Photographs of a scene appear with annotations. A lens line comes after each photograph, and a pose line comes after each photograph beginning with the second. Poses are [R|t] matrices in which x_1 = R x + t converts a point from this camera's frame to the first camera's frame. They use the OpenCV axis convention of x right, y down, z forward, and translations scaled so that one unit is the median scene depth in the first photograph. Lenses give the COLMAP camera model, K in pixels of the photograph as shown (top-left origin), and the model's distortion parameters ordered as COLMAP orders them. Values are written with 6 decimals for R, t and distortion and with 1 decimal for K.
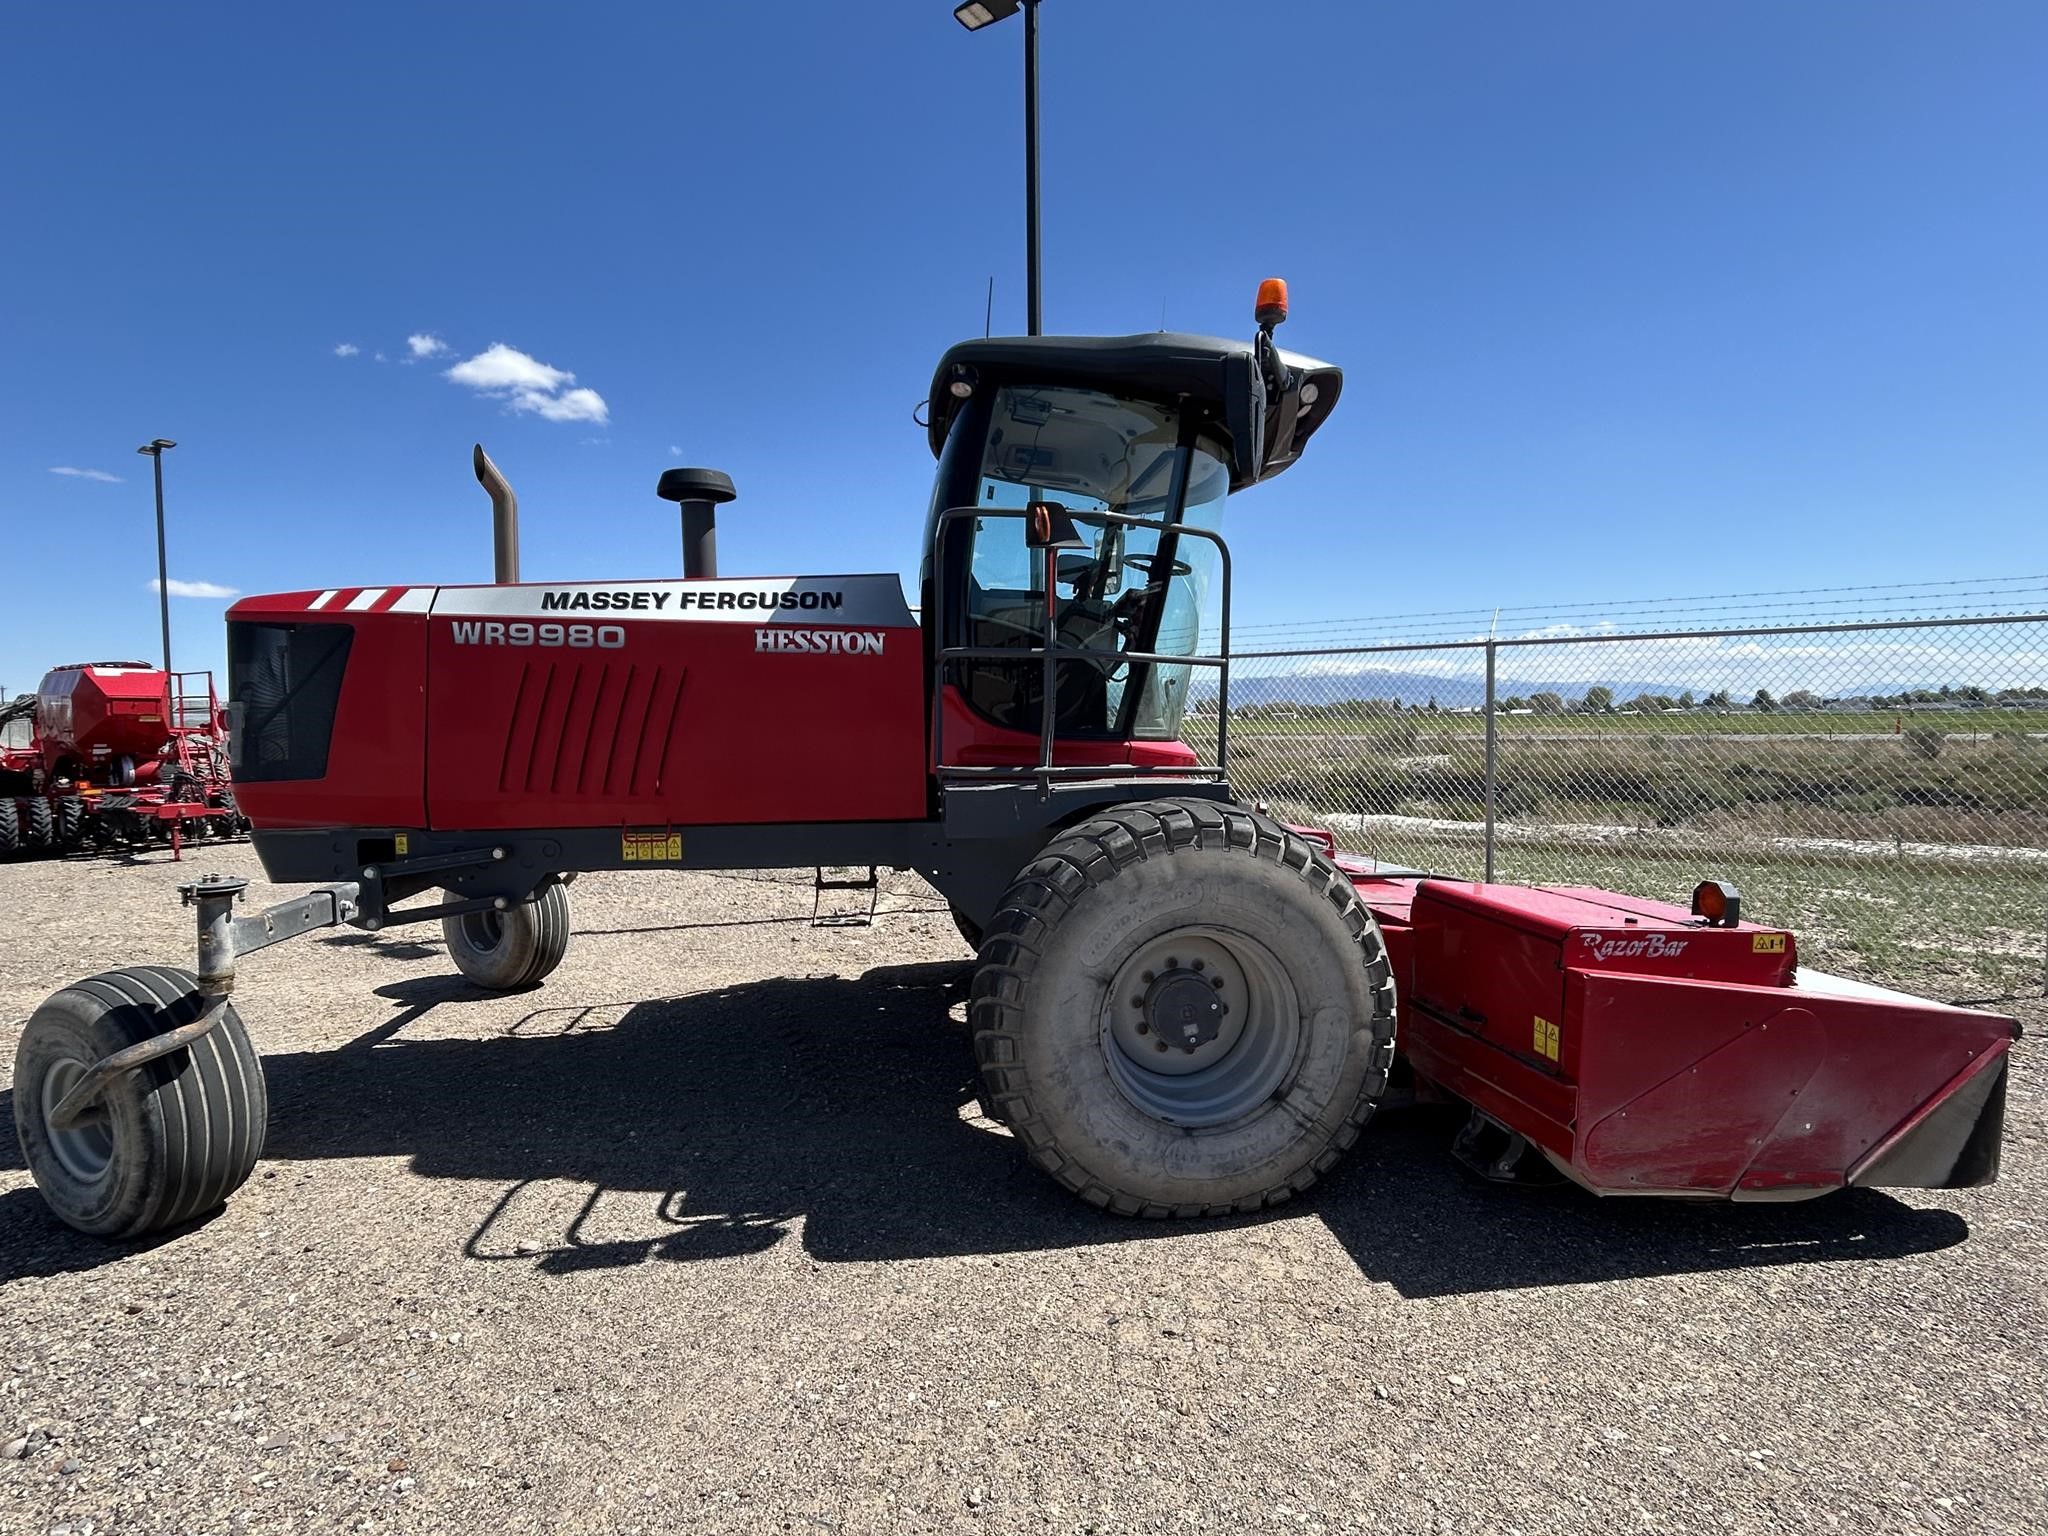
lens RADIAL K [[1021.7, 0, 1016.2], [0, 1021.7, 764.9], [0, 0, 1]] dist [-0.000767, -0.000485]
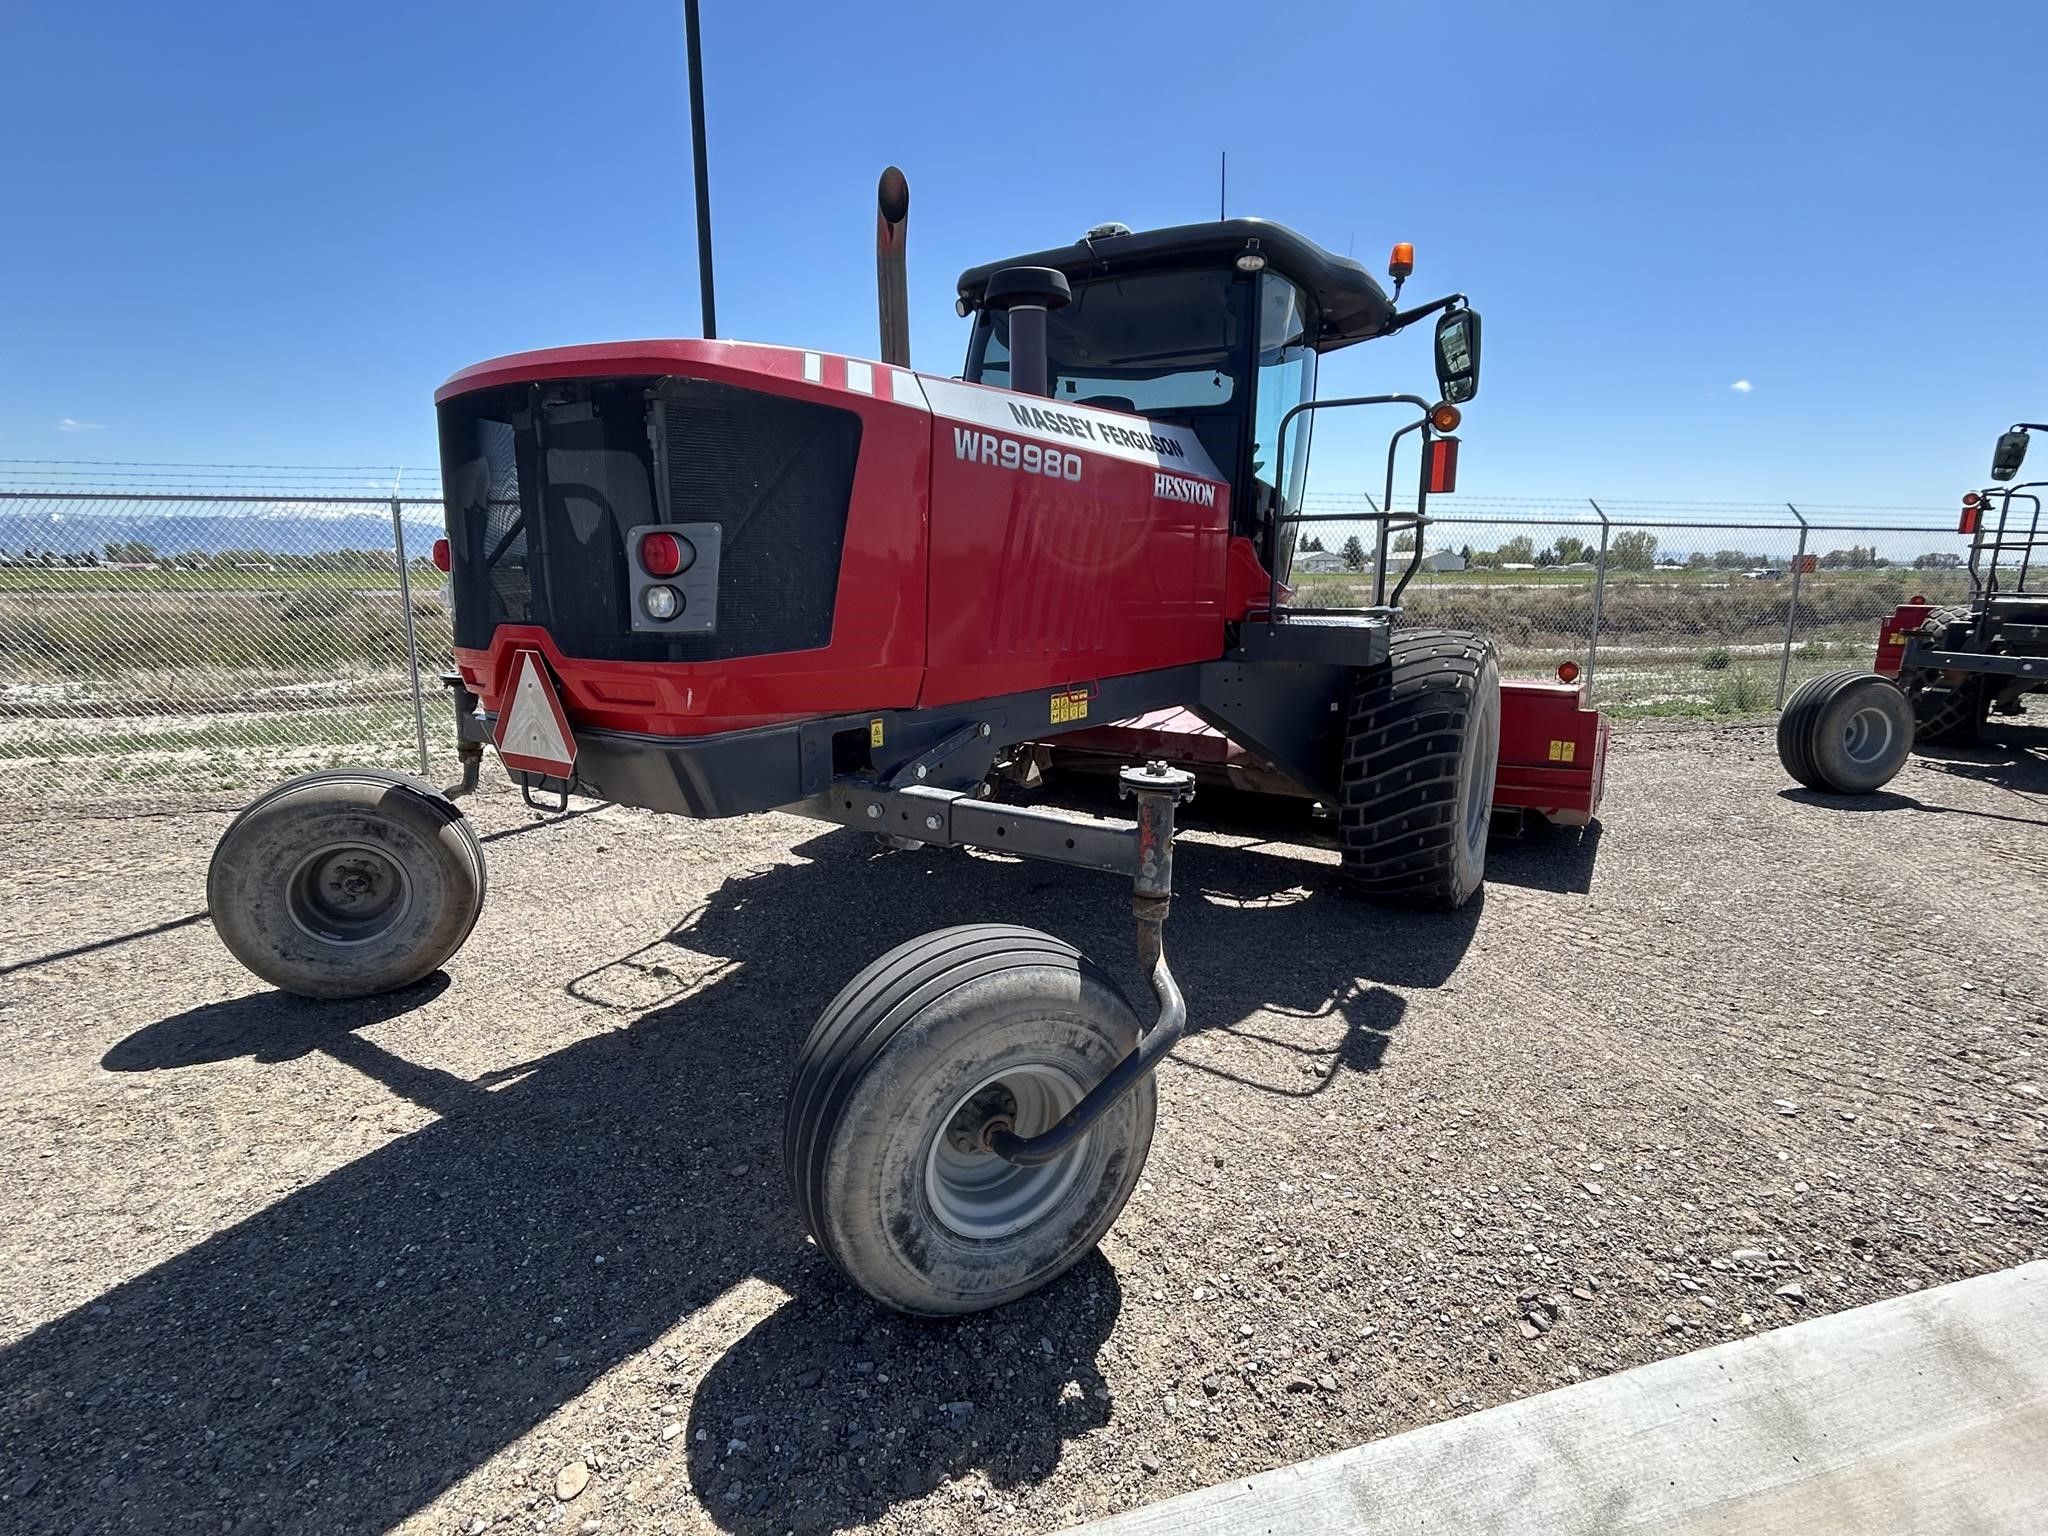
lens RADIAL K [[1021.7, 0, 1019.7], [0, 1021.7, 773.7], [0, 0, 1]] dist [-0.000767, -0.000485]
pose [[0.614957, -0.142488, 0.775581, -1.277383], [0.026808, 0.986749, 0.160027, -0.009305], [-0.788105, -0.077618, 0.610628, 0.543556]]
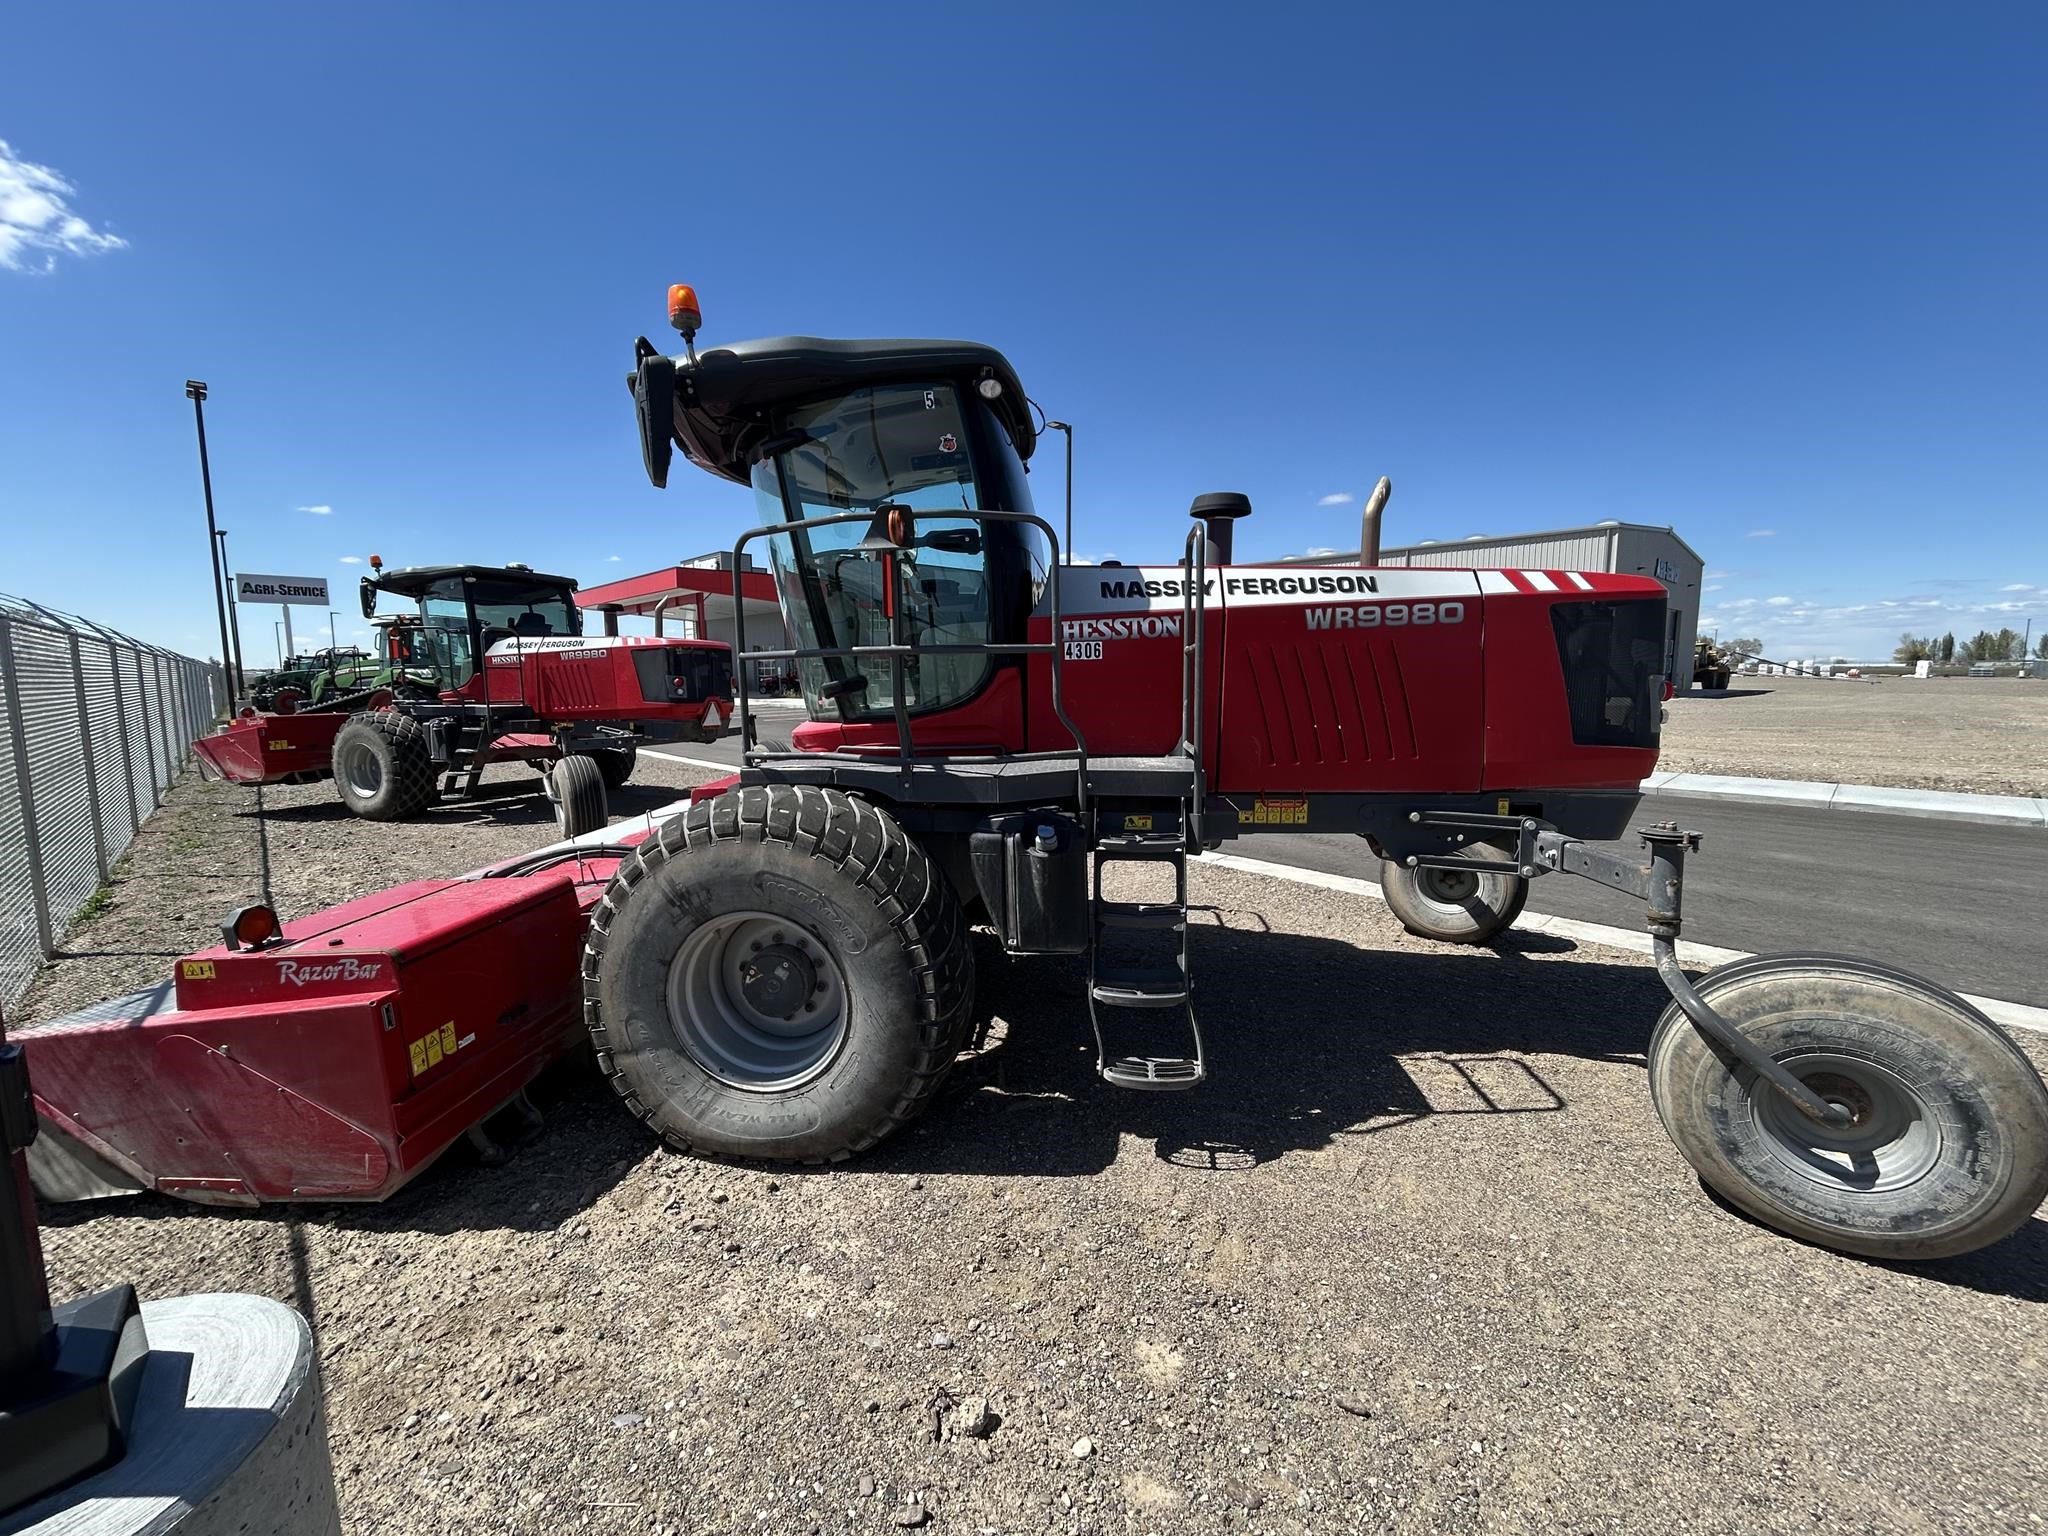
lens RADIAL K [[832.8, 0, 1035.3], [0, 832.8, 760.9], [0, 0, 1]] dist [-0.001633, -0.000277]
pose [[-0.983466, -0.005432, 0.181013, -0.336321], [0.021980, 0.988580, 0.149084, -0.146675], [-0.179755, 0.150598, -0.972115, 2.546483]]
